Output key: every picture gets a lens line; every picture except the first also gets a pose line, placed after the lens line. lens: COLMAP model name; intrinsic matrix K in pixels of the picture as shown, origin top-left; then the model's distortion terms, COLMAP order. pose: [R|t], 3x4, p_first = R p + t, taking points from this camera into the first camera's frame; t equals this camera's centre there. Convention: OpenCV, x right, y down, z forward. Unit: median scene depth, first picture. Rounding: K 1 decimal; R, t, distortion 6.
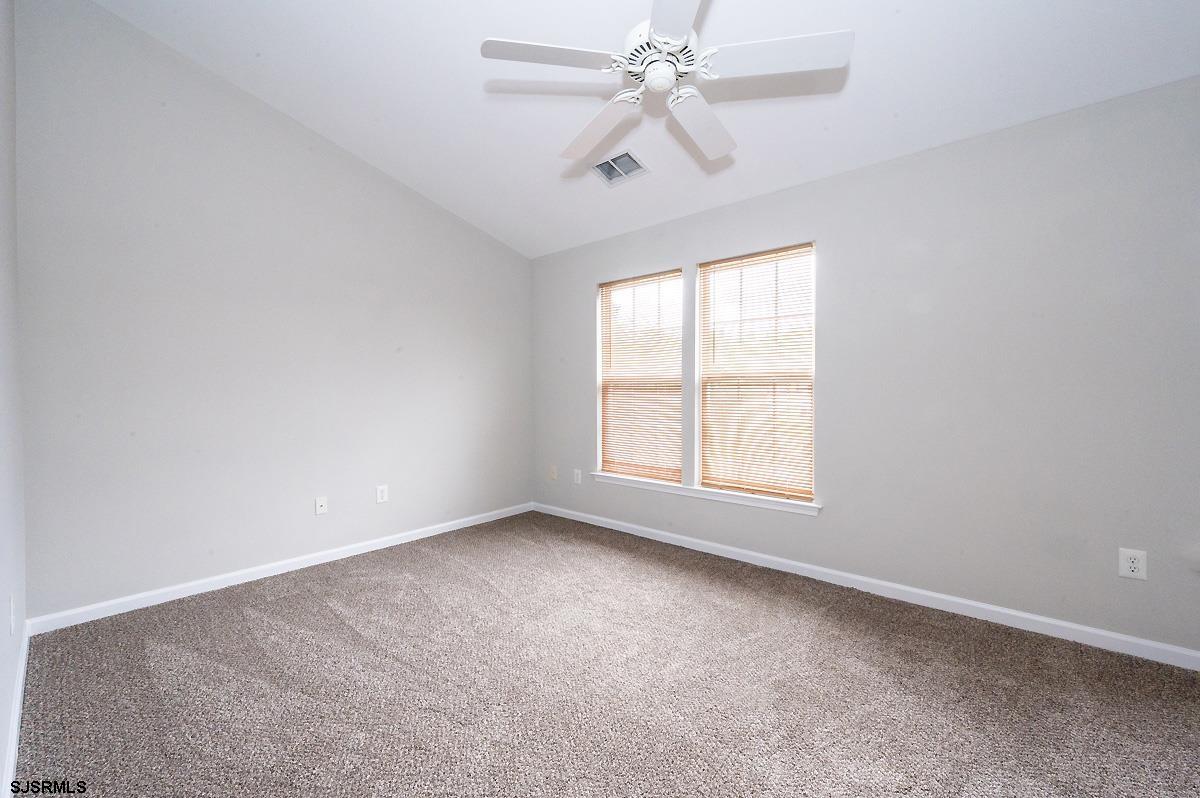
lens RADIAL K [[475.6, 0, 597.8], [0, 475.6, 395.8], [0, 0, 1]] dist [-0.004333, 0.000104]
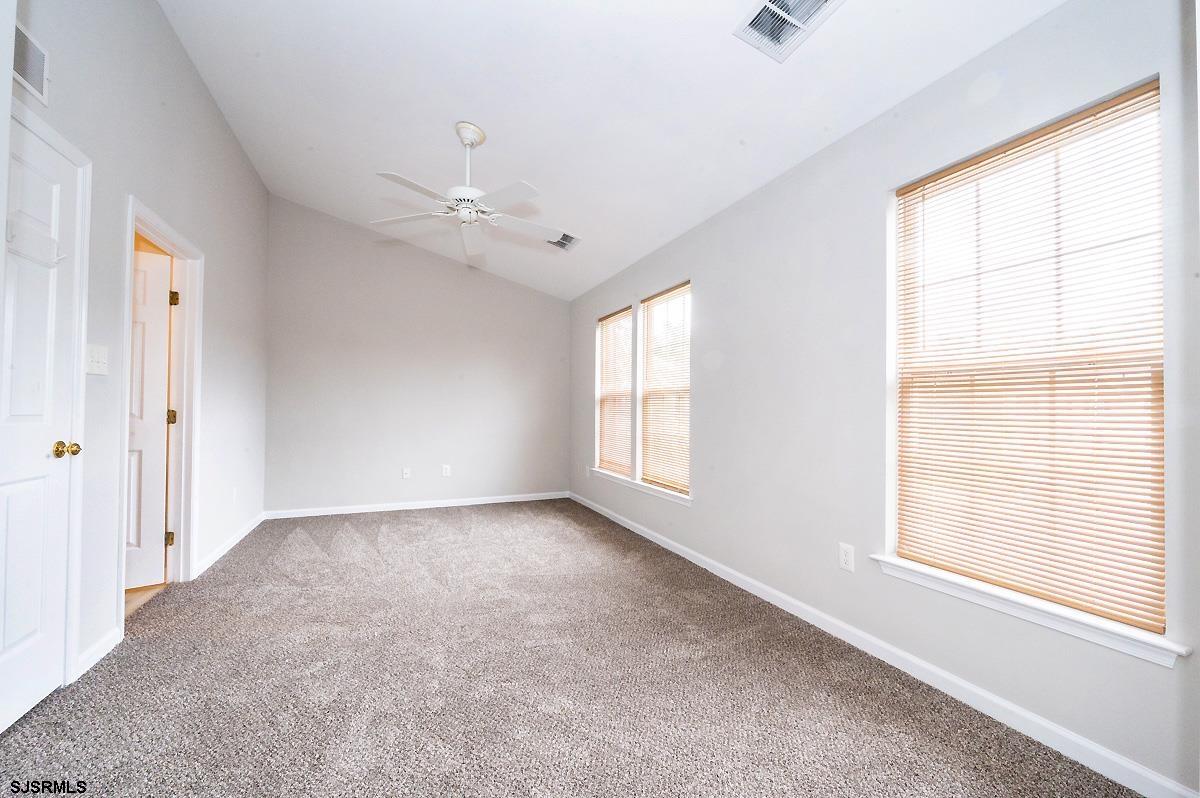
lens RADIAL K [[475.6, 0, 601.3], [0, 475.6, 394.2], [0, 0, 1]] dist [-0.004333, 0.000104]
pose [[0.904777, -0.001535, -0.425883, 0.635567], [-0.015965, 0.999168, -0.037517, 0.013248], [0.425586, 0.040744, 0.904000, -0.160743]]
